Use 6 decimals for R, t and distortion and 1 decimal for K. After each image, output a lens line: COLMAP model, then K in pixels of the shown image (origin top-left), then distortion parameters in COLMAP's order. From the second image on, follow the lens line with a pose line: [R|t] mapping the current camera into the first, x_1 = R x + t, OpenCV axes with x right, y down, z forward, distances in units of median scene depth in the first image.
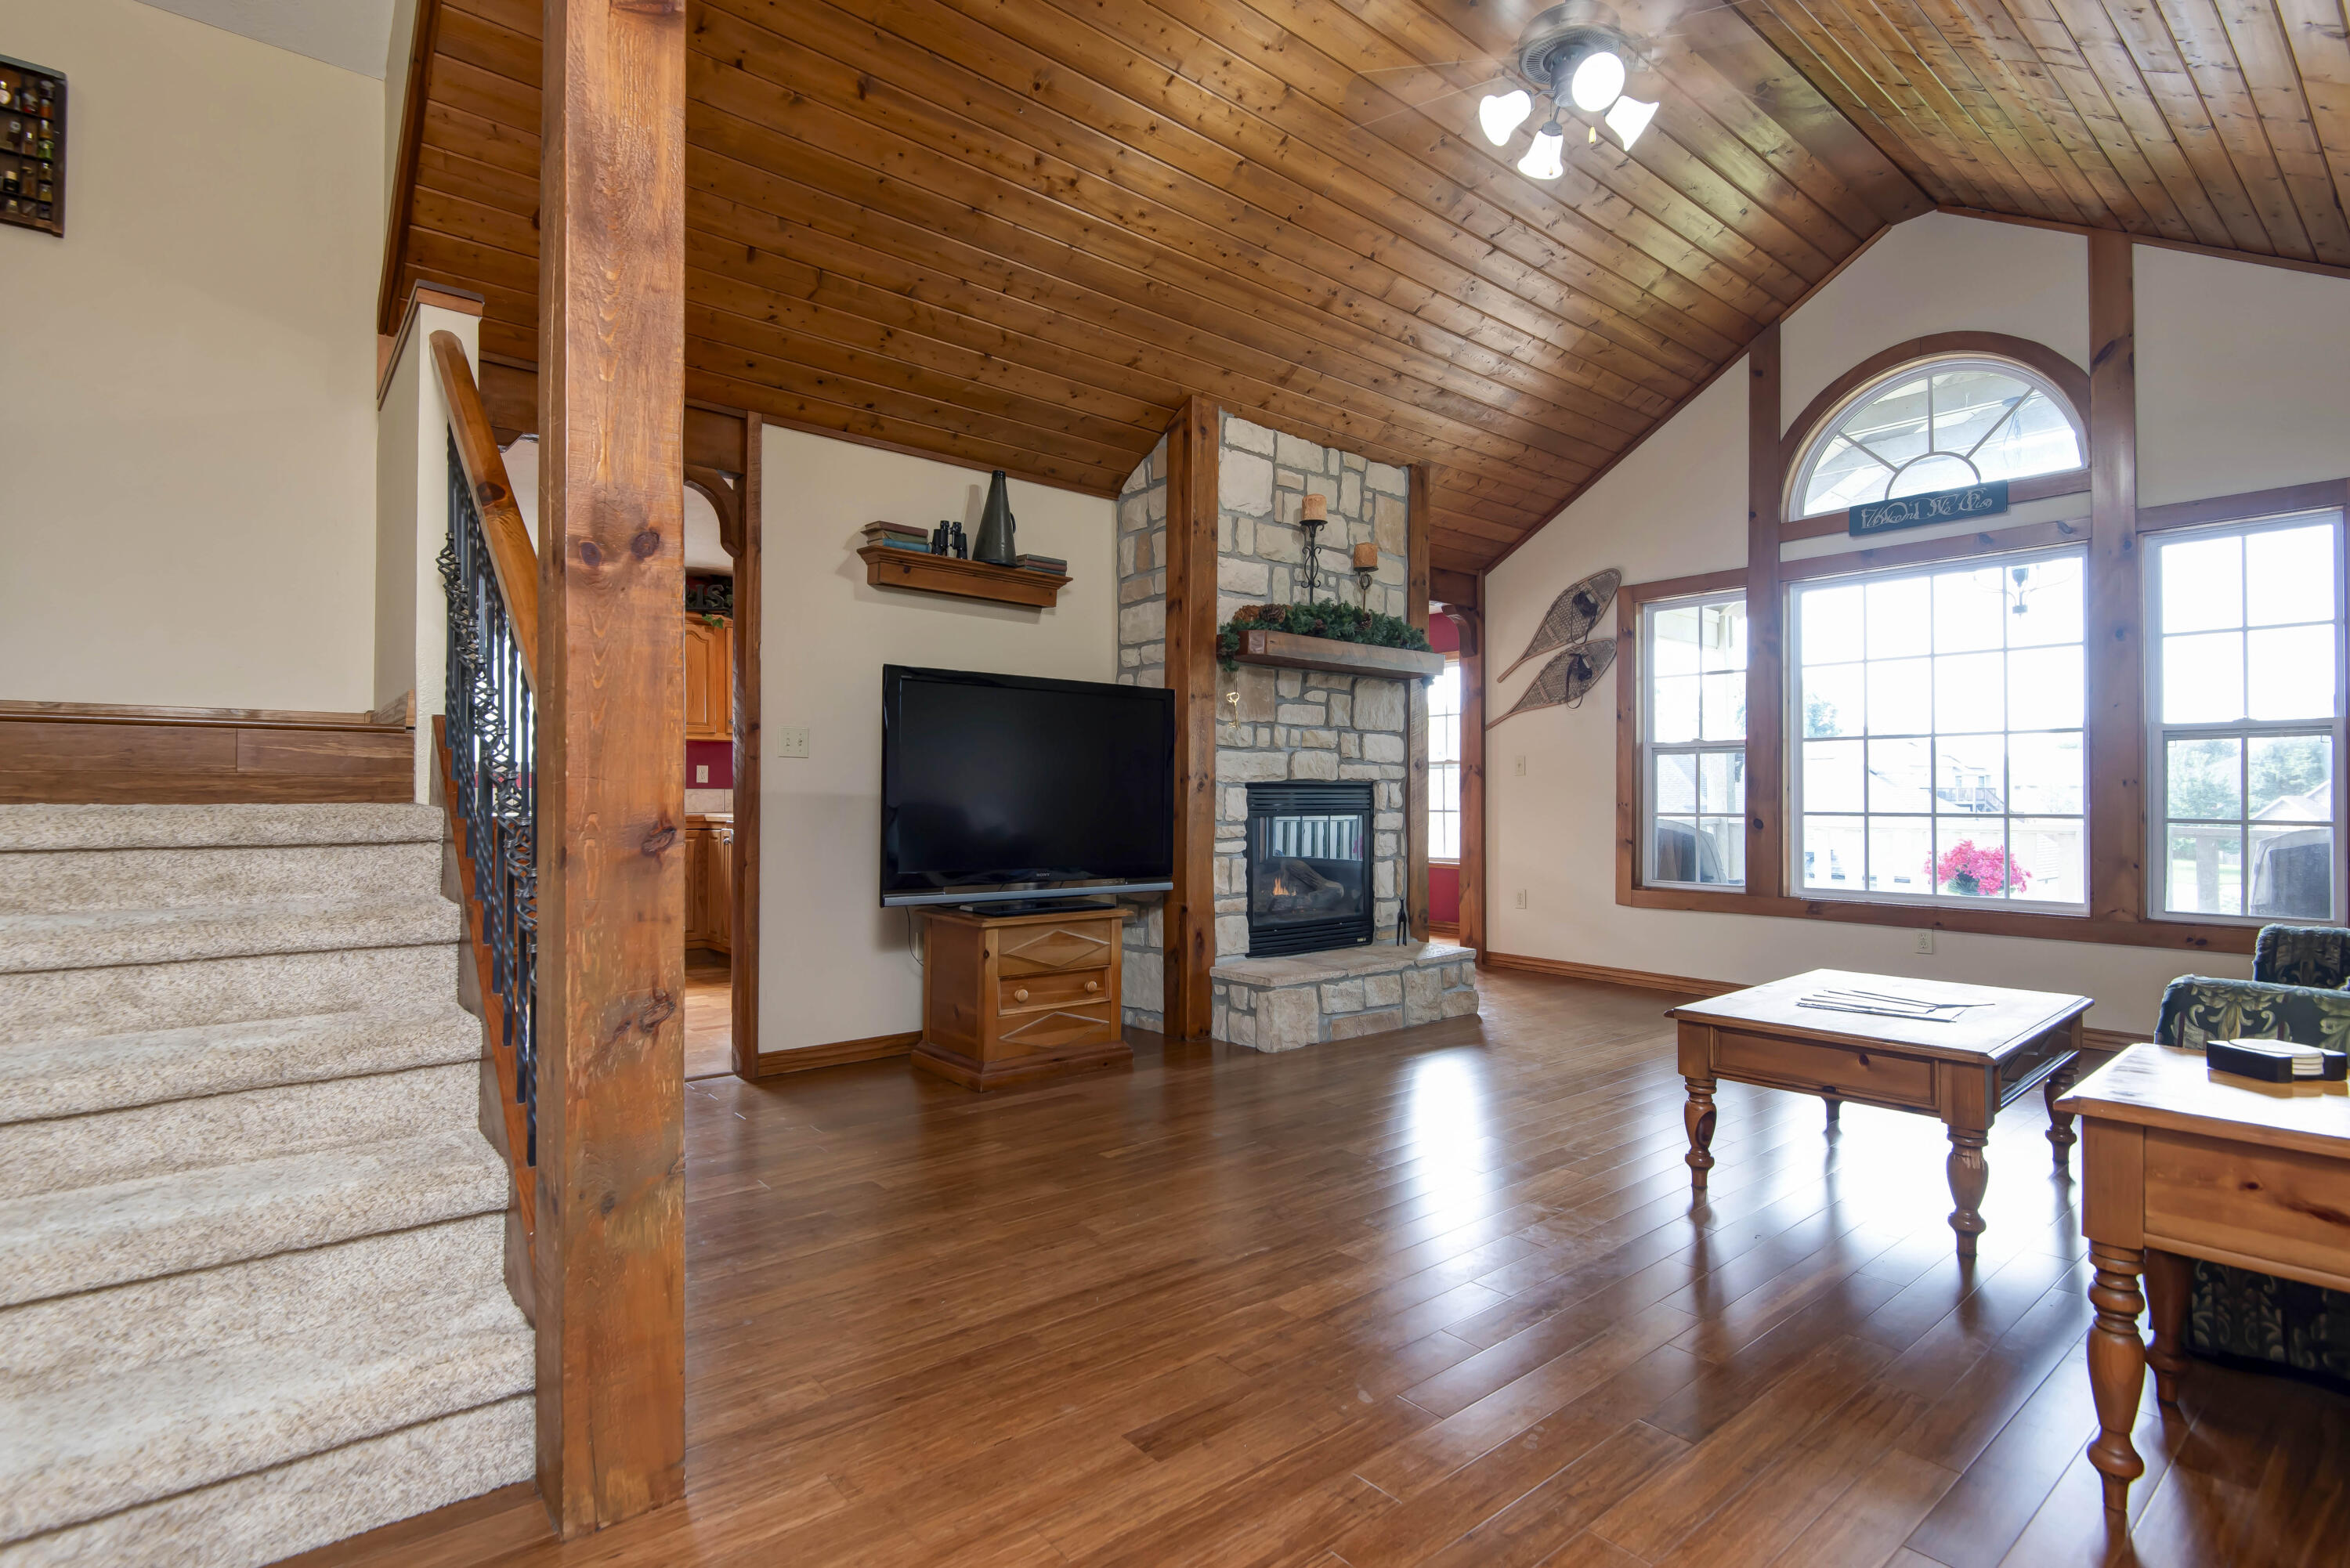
lens RADIAL K [[1155.7, 0, 1175.0], [0, 1155.7, 784.0], [0, 0, 1]] dist [0.061533, -0.000107]
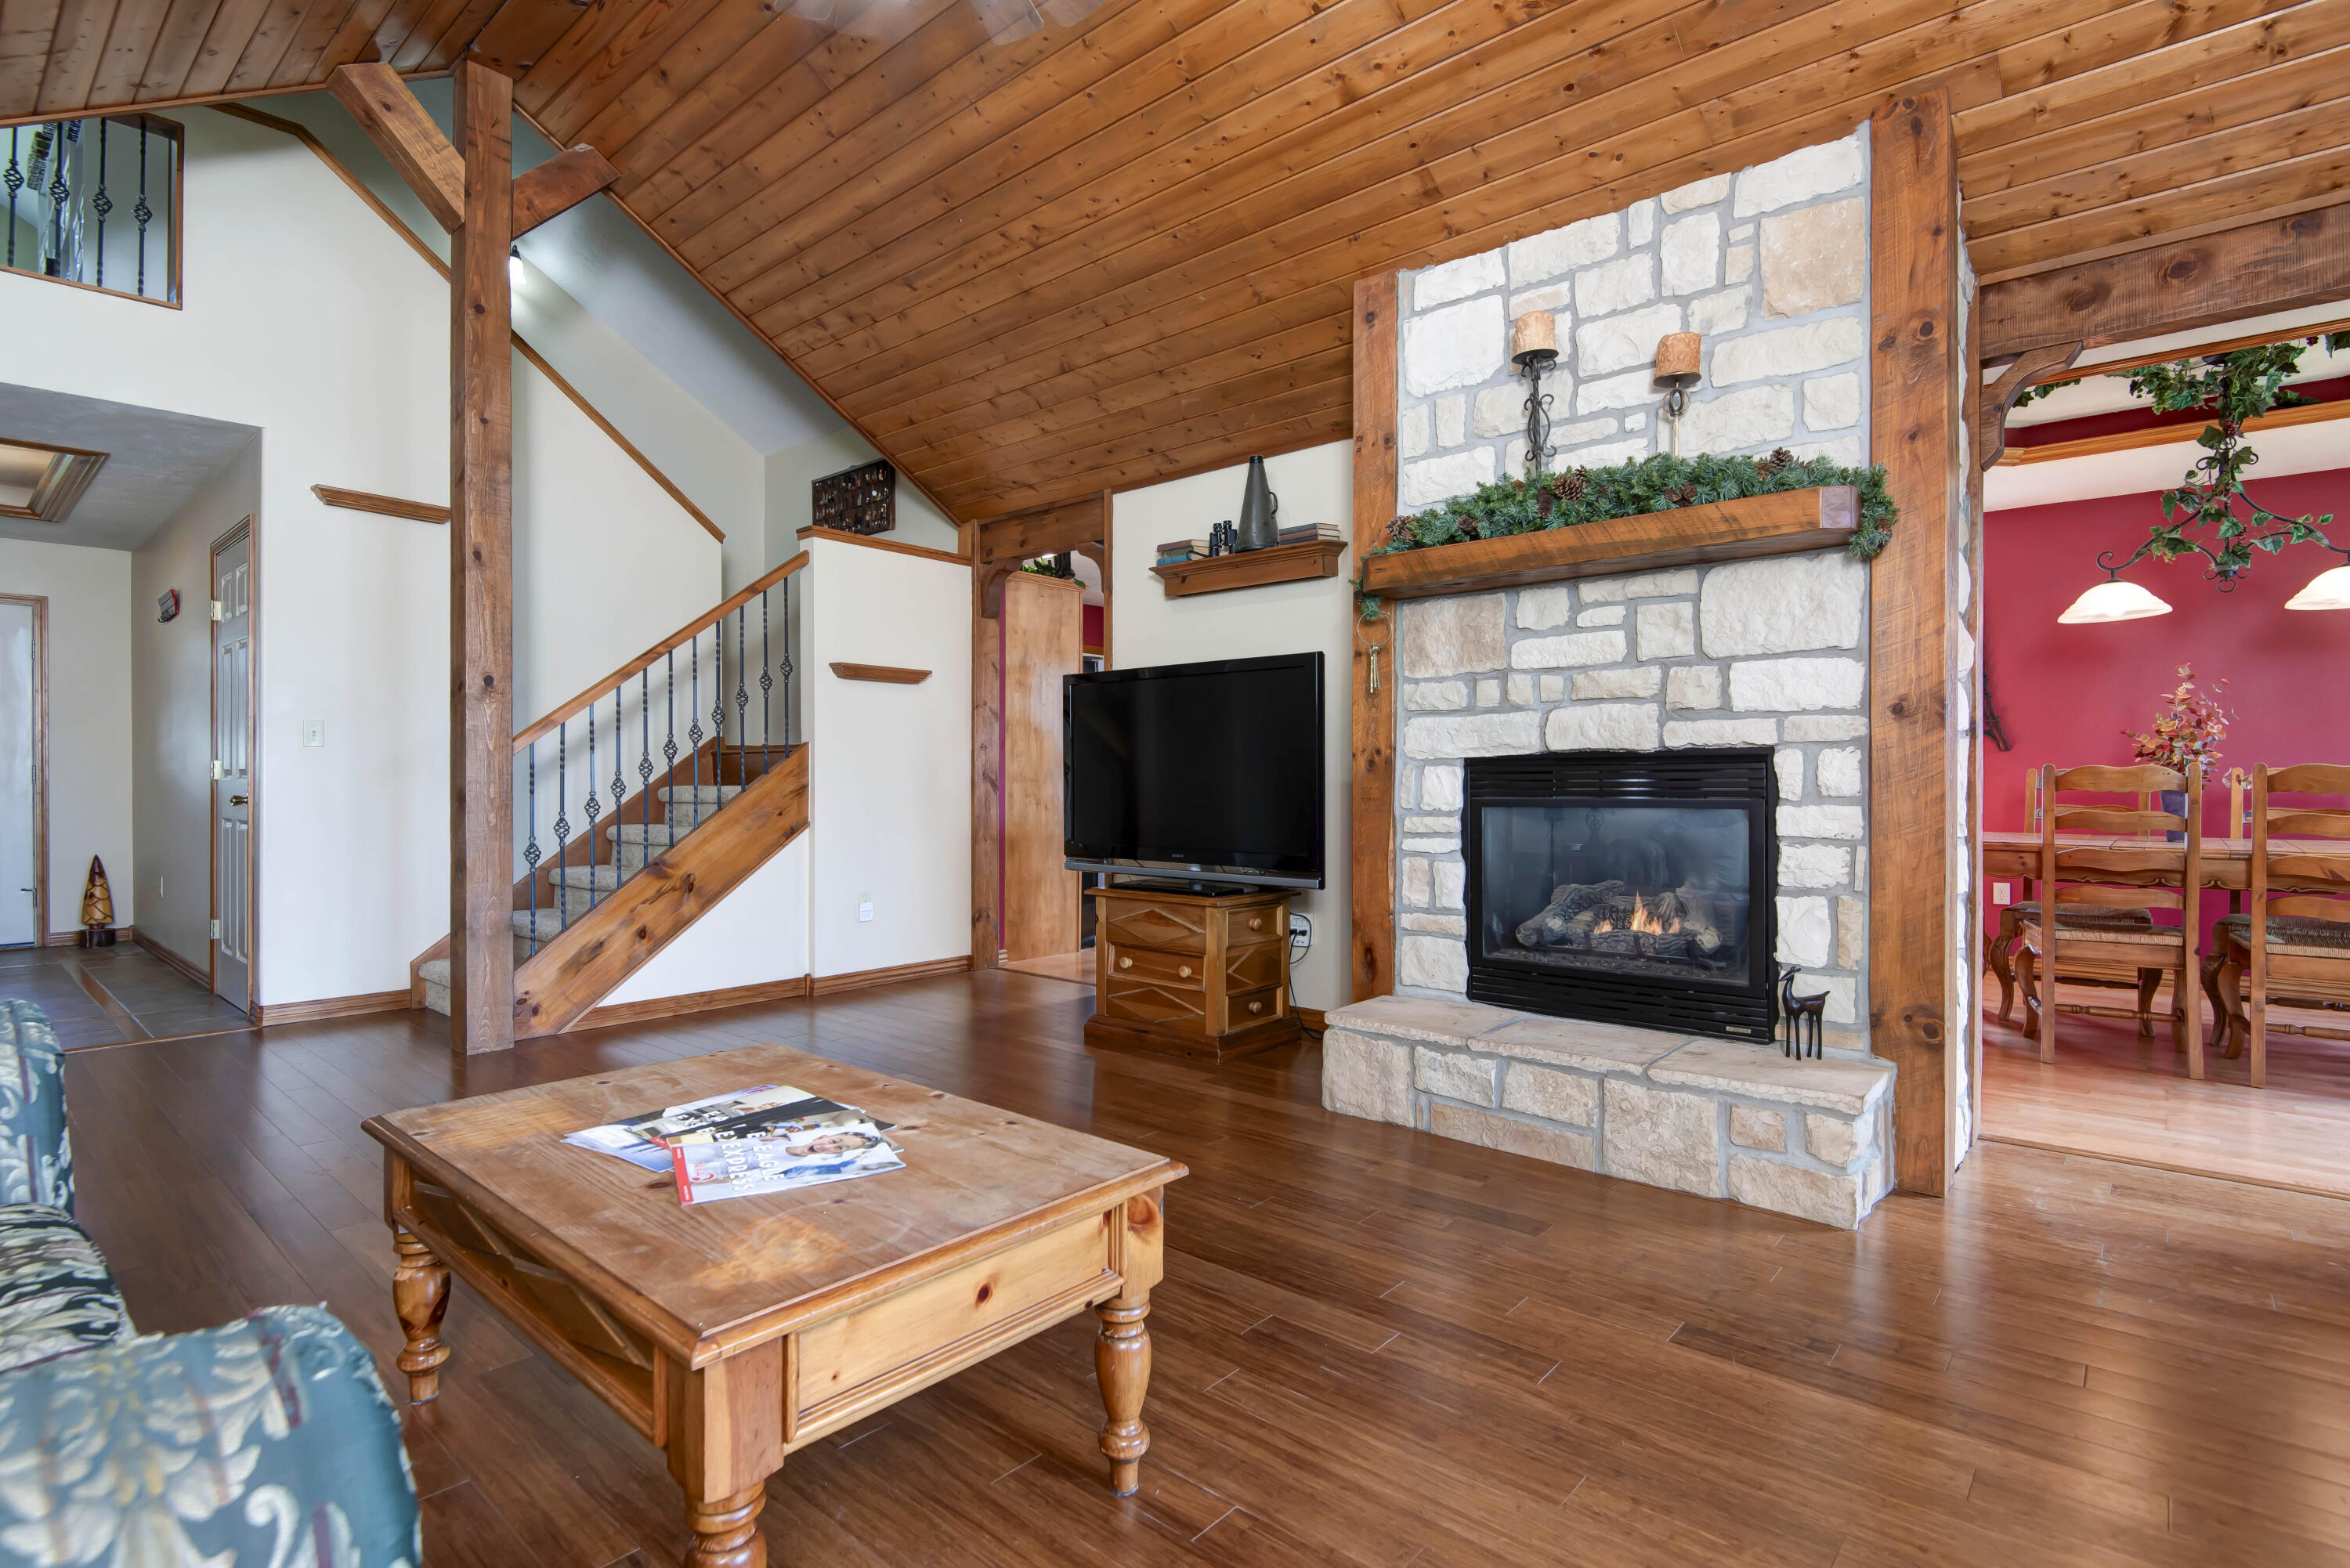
lens RADIAL K [[1122.8, 0, 1175.0], [0, 1122.8, 784.0], [0, 0, 1]] dist [0.041438, -0.029549]
pose [[0.148398, -0.003095, -0.988923, 0.697104], [0.013283, 0.999911, -0.001136, 0.012507], [0.988839, -0.012967, 0.148426, 0.680451]]
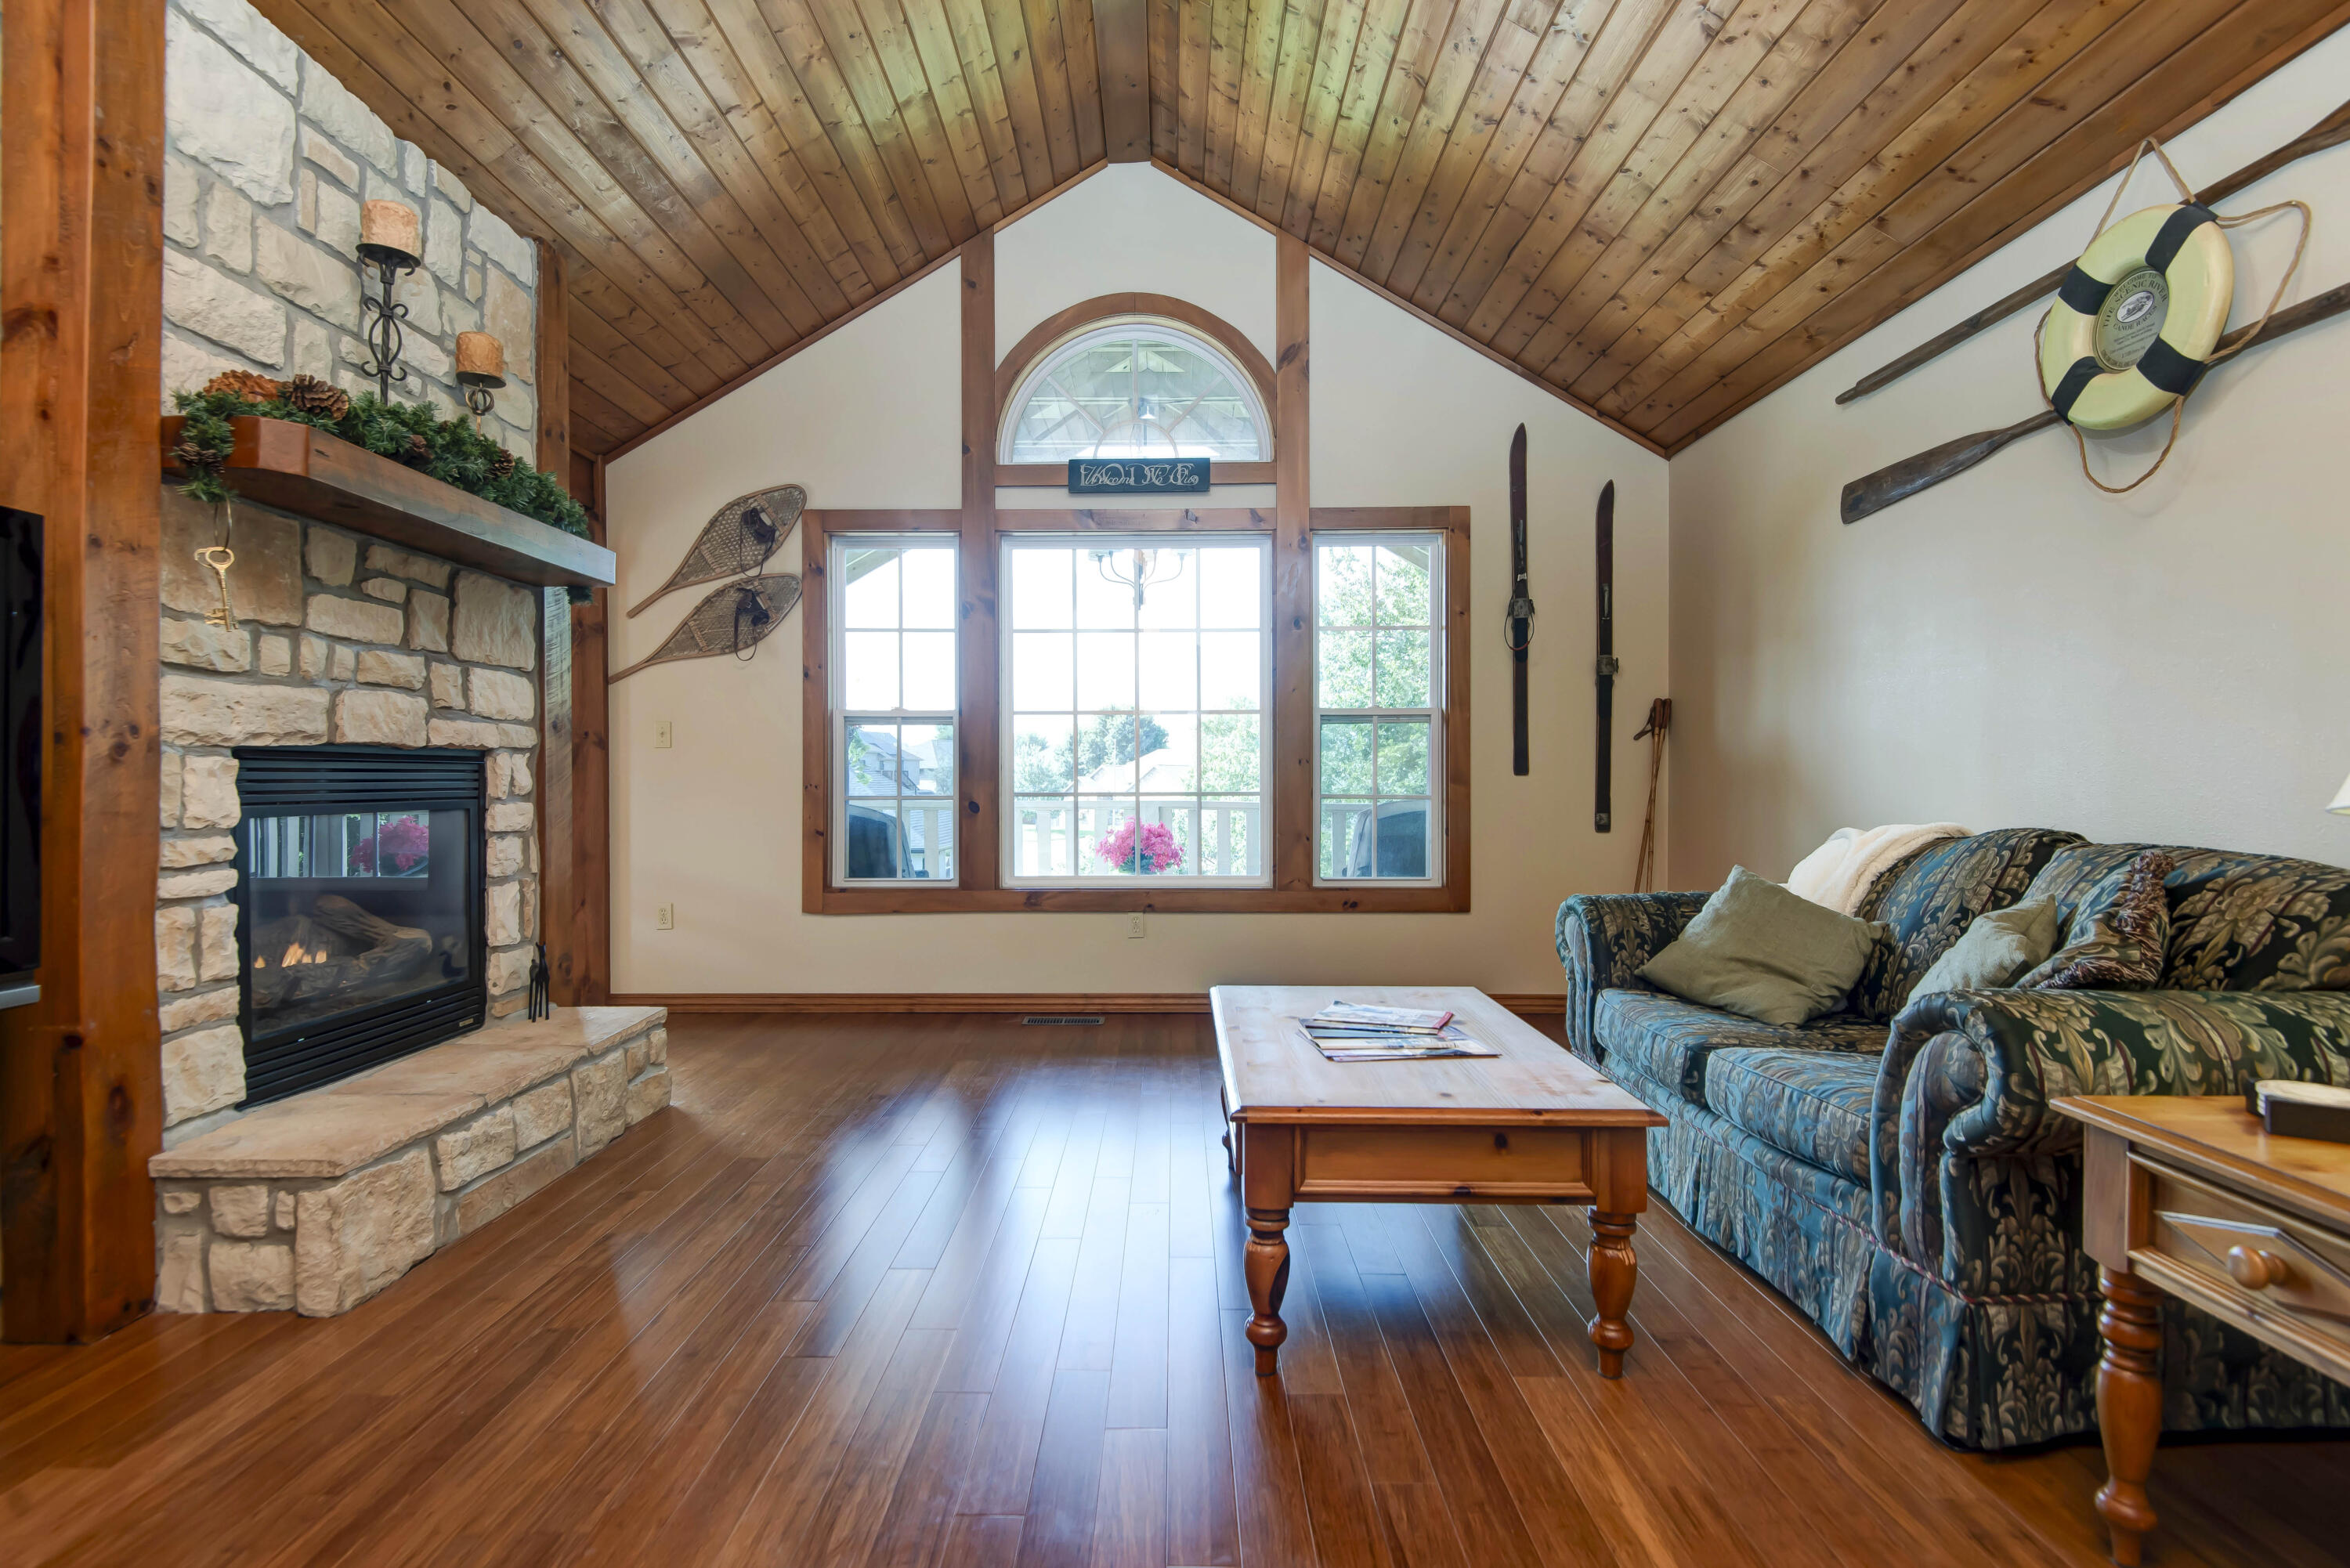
lens RADIAL K [[1122.8, 0, 1175.0], [0, 1122.8, 784.0], [0, 0, 1]] dist [0.041438, -0.029549]
pose [[0.656677, -0.005758, 0.754150, -0.036479], [-0.005618, 0.999906, 0.012527, 0.005994], [-0.754151, -0.012463, 0.656583, 0.375916]]
